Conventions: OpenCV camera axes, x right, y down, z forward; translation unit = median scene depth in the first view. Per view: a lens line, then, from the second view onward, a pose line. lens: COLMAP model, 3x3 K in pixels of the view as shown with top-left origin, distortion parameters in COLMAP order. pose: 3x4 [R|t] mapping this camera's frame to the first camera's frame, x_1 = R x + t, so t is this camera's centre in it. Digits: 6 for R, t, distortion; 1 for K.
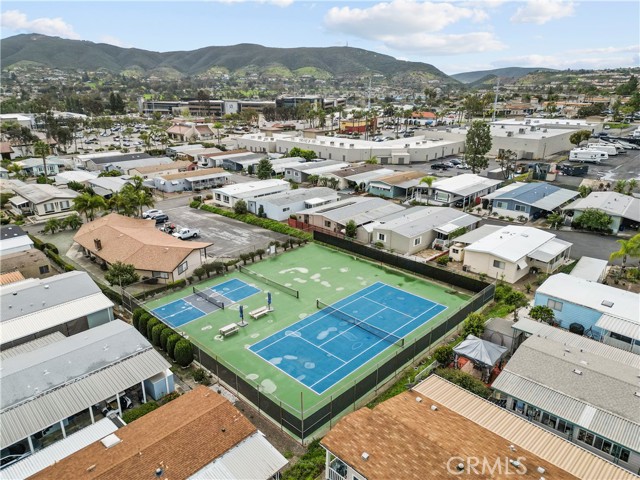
lens RADIAL K [[448.1, 0, 320.0], [0, 448.1, 240.0], [0, 0, 1]] dist [0.074258, -0.056301]
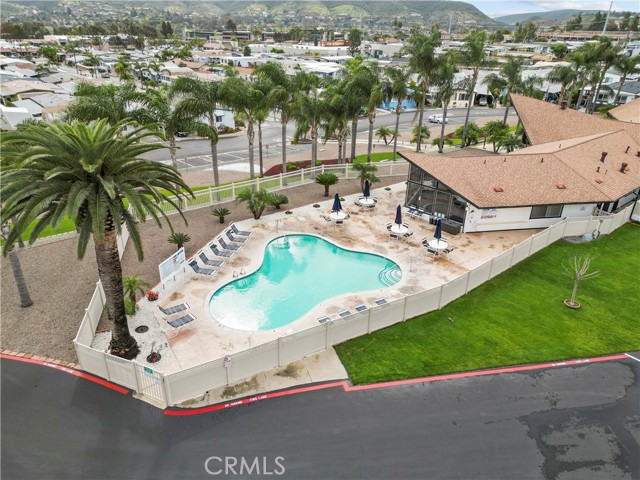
lens RADIAL K [[448.1, 0, 320.0], [0, 448.1, 240.0], [0, 0, 1]] dist [0.074258, -0.056301]
pose [[0.995662, 0.053659, -0.076013, 0.023835], [-0.044943, 0.992684, 0.112067, 0.025673], [0.081471, -0.108164, 0.990789, -0.063645]]
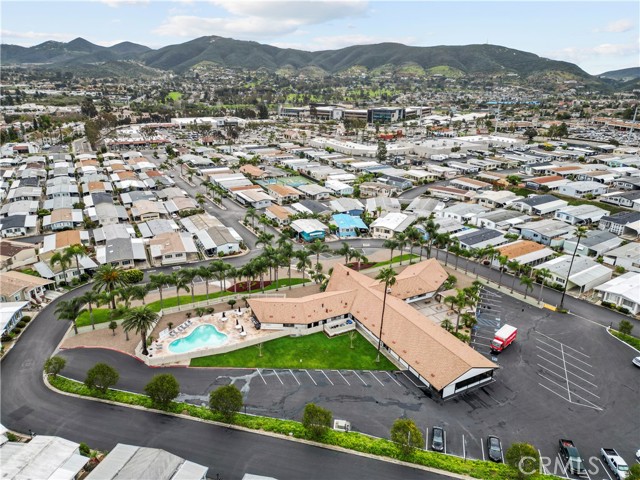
lens RADIAL K [[448.1, 0, 320.0], [0, 448.1, 240.0], [0, 0, 1]] dist [0.074258, -0.056301]
pose [[0.953940, 0.113964, -0.277508, 0.046694], [-0.109277, 0.993485, 0.032351, 0.014872], [0.279387, -0.000536, 0.960179, -0.092752]]
